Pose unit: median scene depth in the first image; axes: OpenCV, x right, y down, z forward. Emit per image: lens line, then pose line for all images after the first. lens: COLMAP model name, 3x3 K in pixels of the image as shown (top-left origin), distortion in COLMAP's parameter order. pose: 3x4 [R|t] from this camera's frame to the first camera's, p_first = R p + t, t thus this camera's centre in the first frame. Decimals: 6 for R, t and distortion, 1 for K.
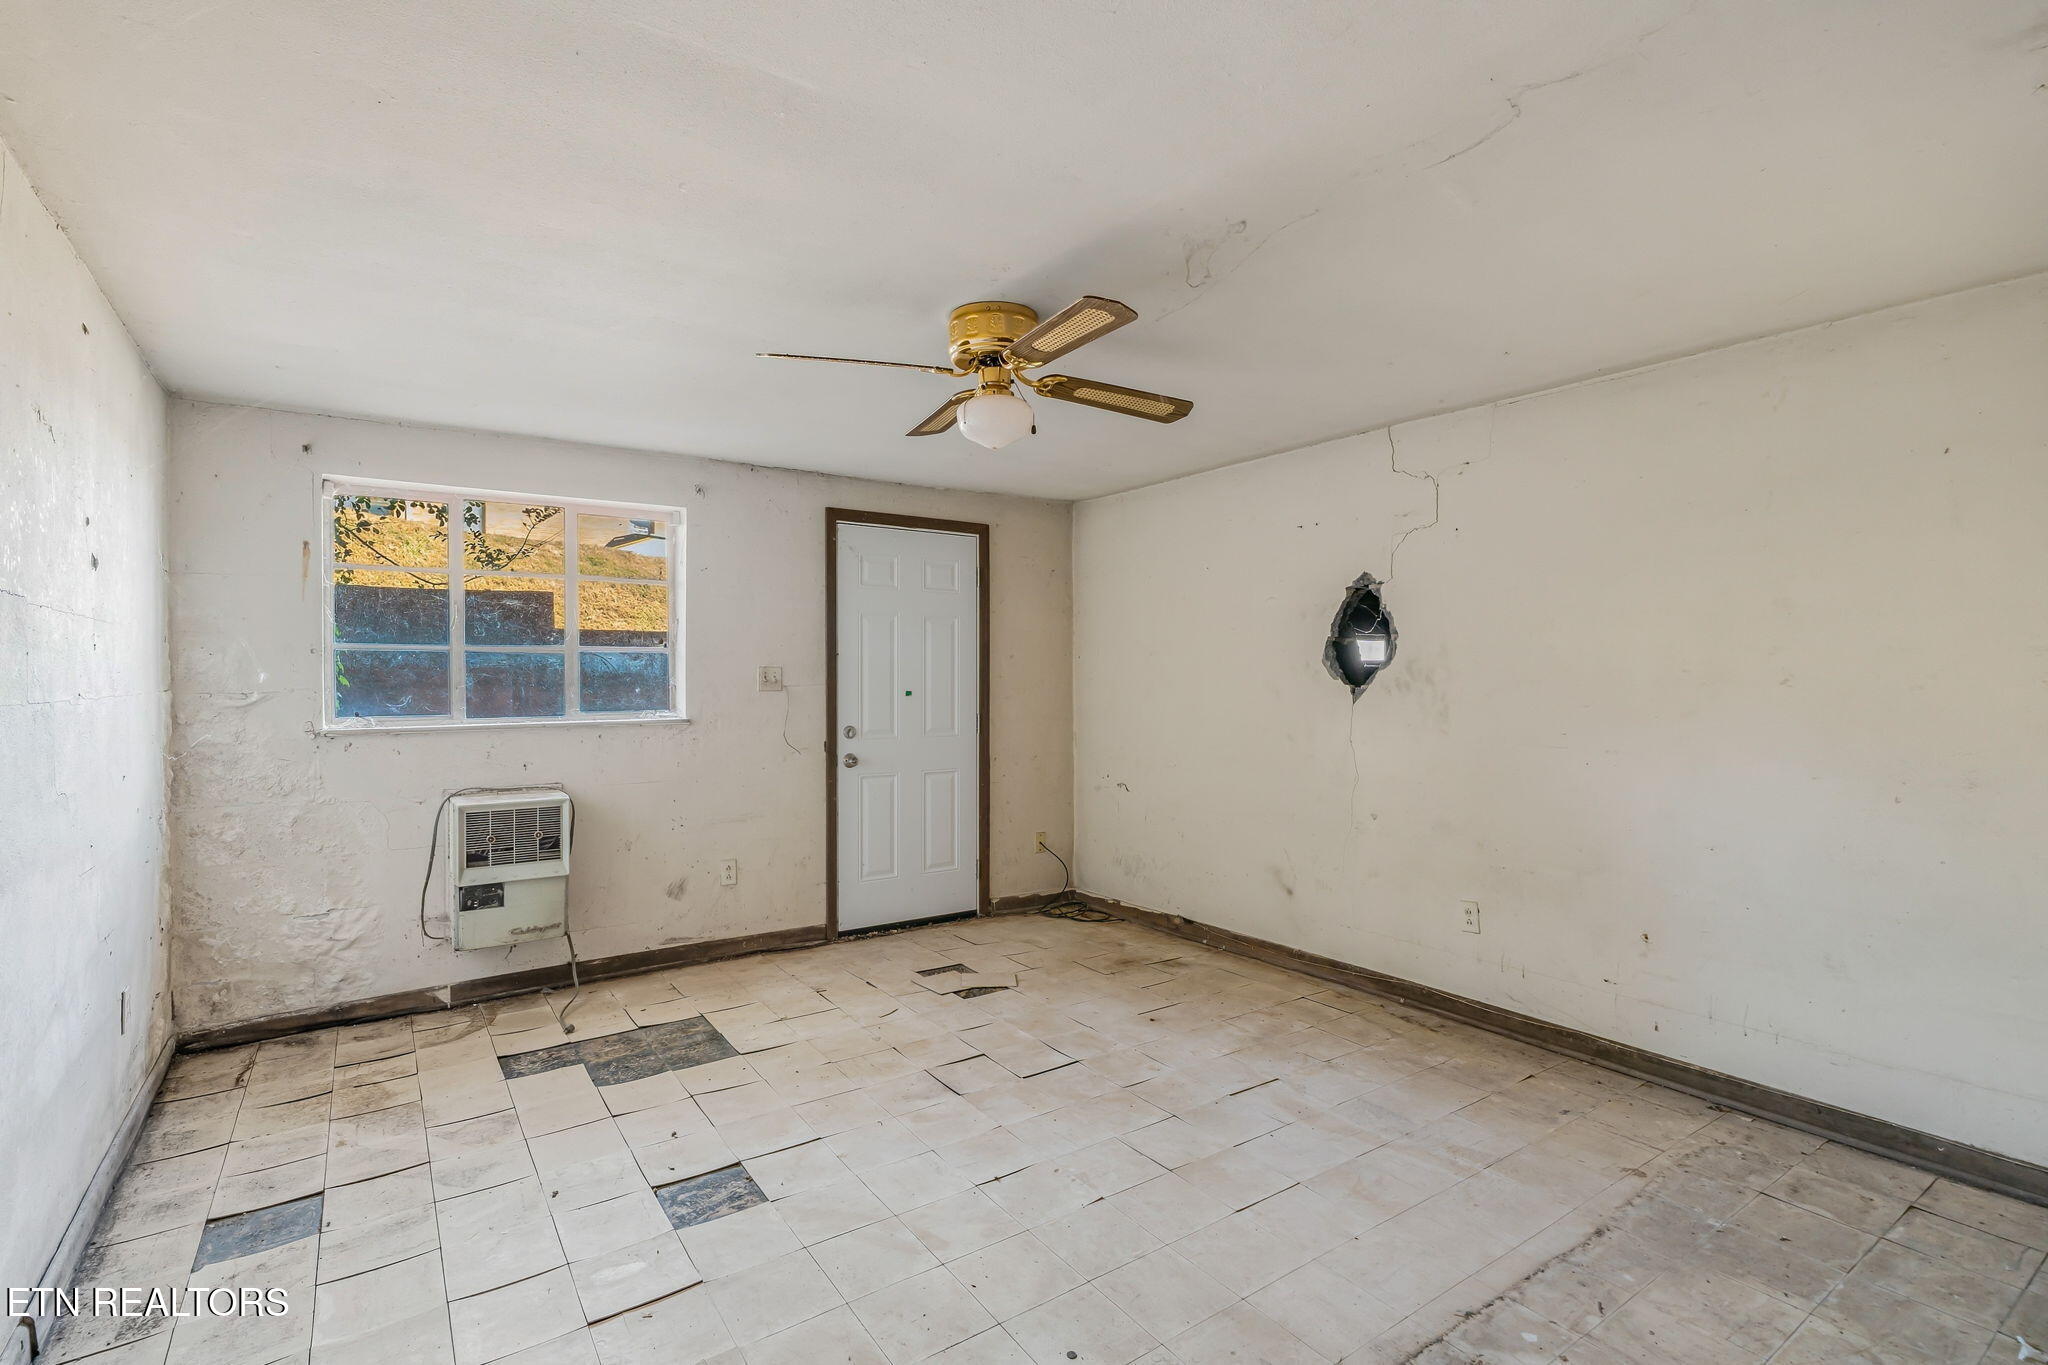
lens RADIAL K [[930.2, 0, 1003.1], [0, 930.2, 672.9], [0, 0, 1]] dist [-0.003145, 0.000305]
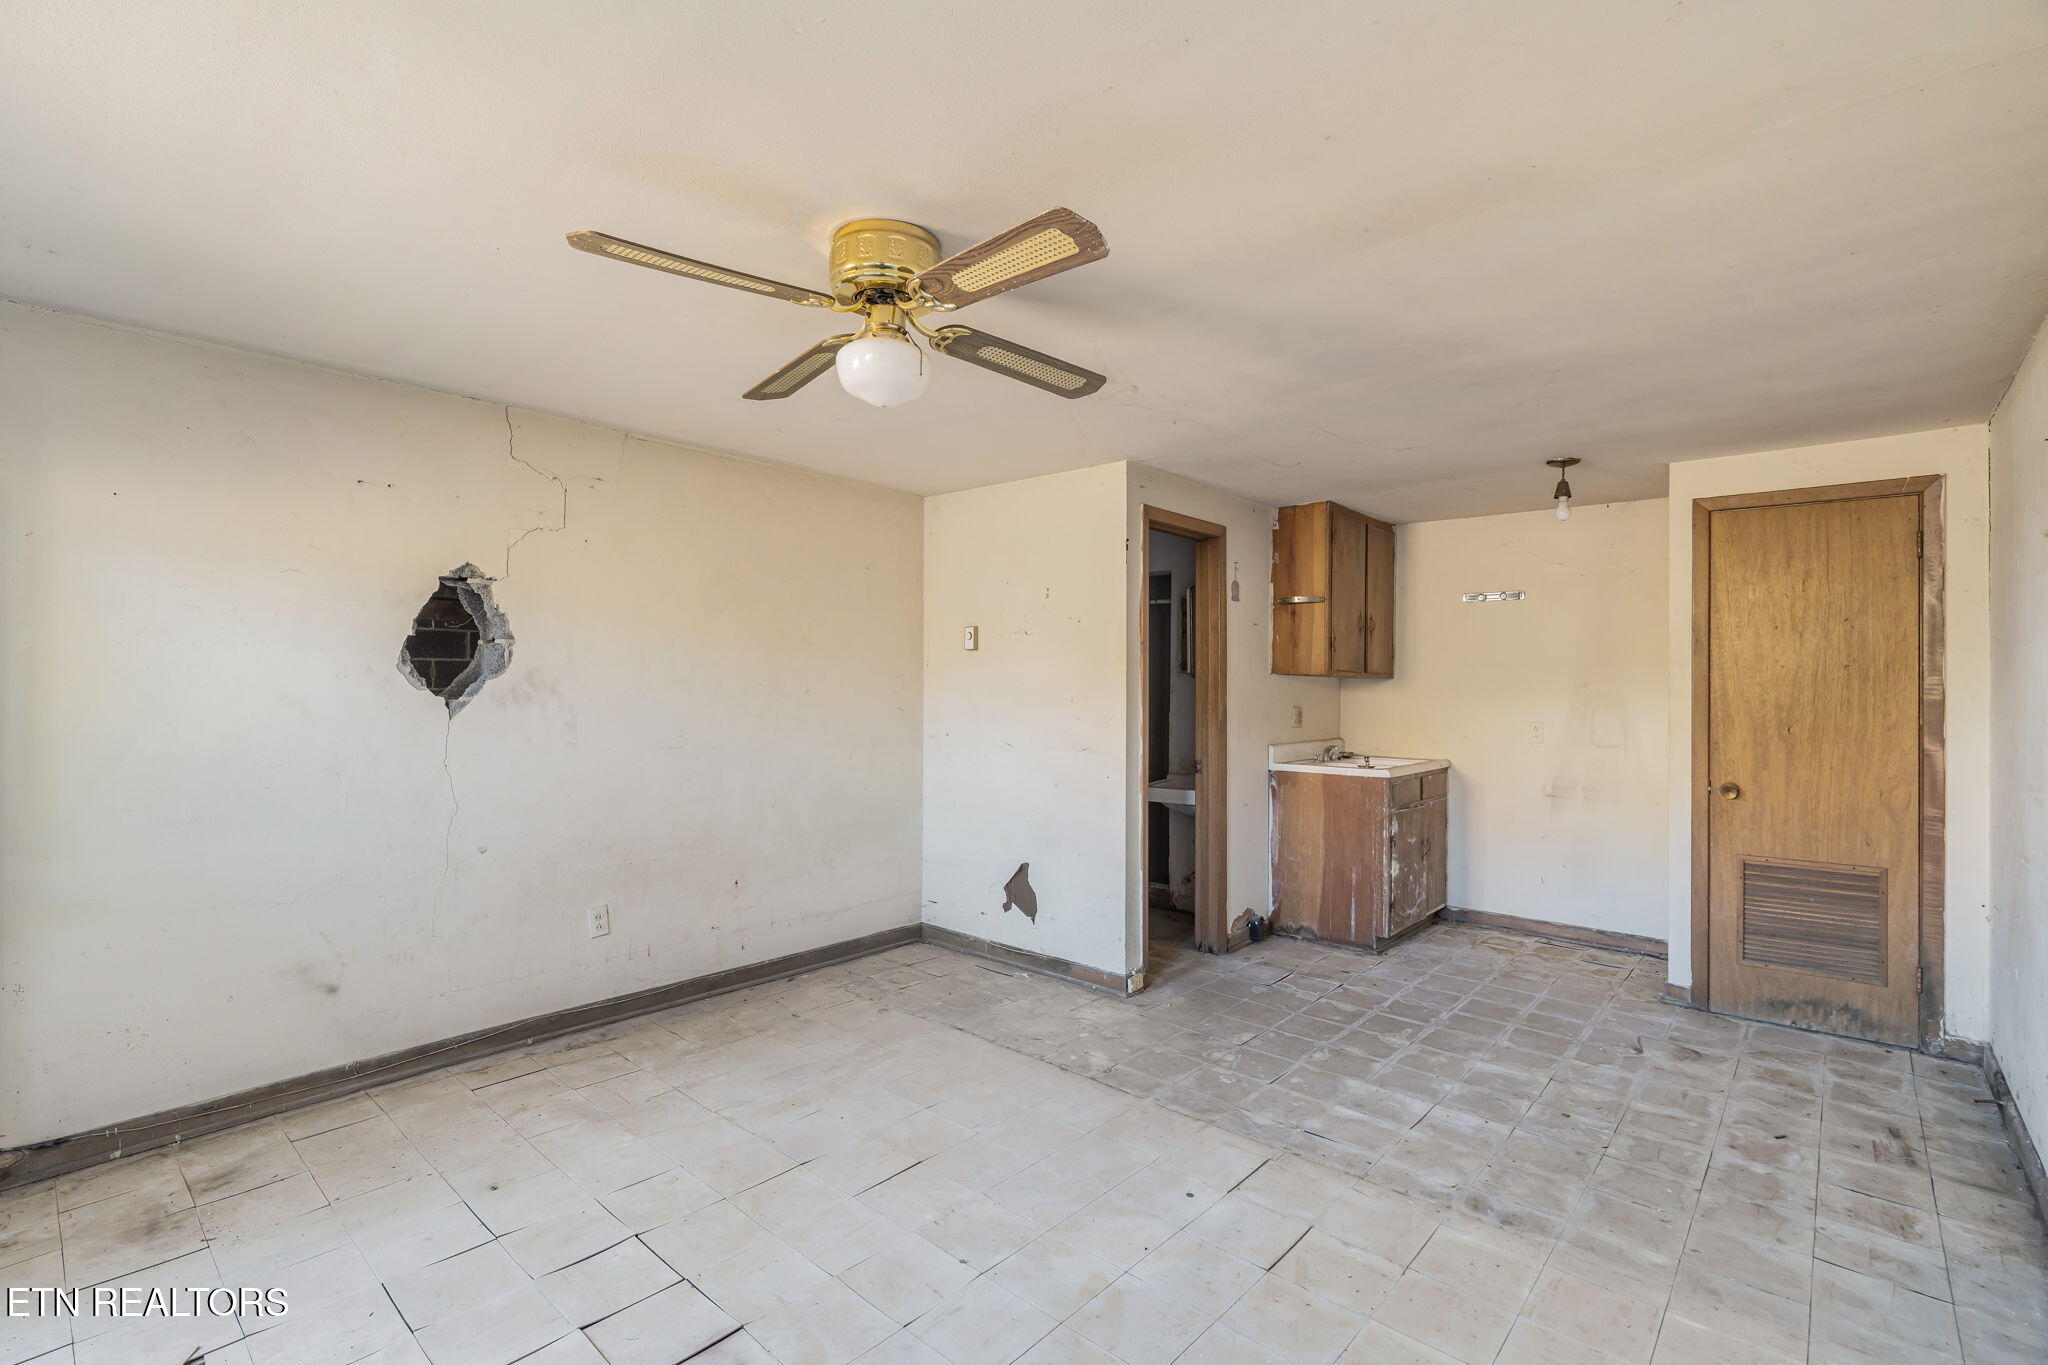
lens RADIAL K [[930.2, 0, 1003.1], [0, 930.2, 672.9], [0, 0, 1]] dist [-0.003145, 0.000305]
pose [[-0.230133, 0.015118, 0.973042, -0.619799], [-0.011403, 0.999769, -0.018230, 0.001618], [-0.973092, -0.015291, -0.229908, 0.826126]]
